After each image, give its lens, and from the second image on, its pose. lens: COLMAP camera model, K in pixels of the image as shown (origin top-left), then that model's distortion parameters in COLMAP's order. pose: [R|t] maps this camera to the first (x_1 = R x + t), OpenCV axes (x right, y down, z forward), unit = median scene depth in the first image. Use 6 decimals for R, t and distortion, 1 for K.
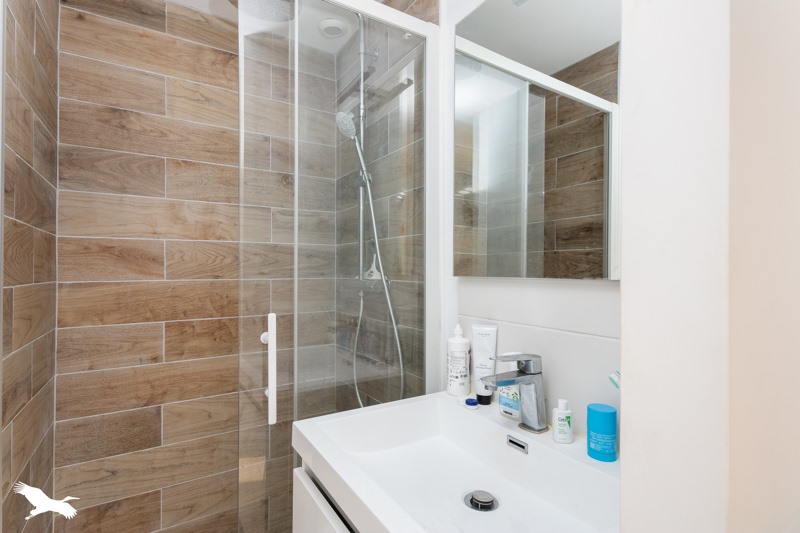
lens RADIAL K [[397.2, 0, 397.1], [0, 397.2, 267.1], [0, 0, 1]] dist [0.012811, -0.001197]
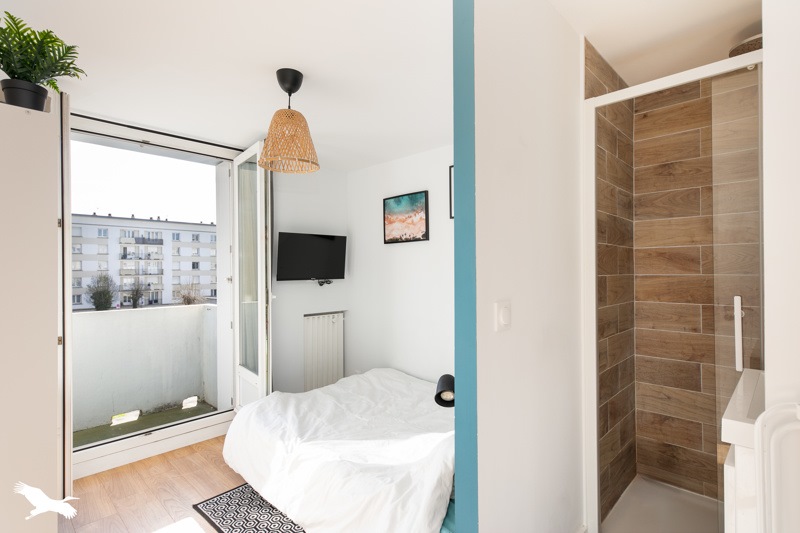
lens RADIAL K [[397.2, 0, 401.4], [0, 397.2, 265.5], [0, 0, 1]] dist [0.012811, -0.001197]
pose [[0.224534, -0.010662, -0.974408, 0.582593], [0.013509, 0.999878, -0.007828, -0.002436], [0.974373, -0.011405, 0.224650, -0.358170]]
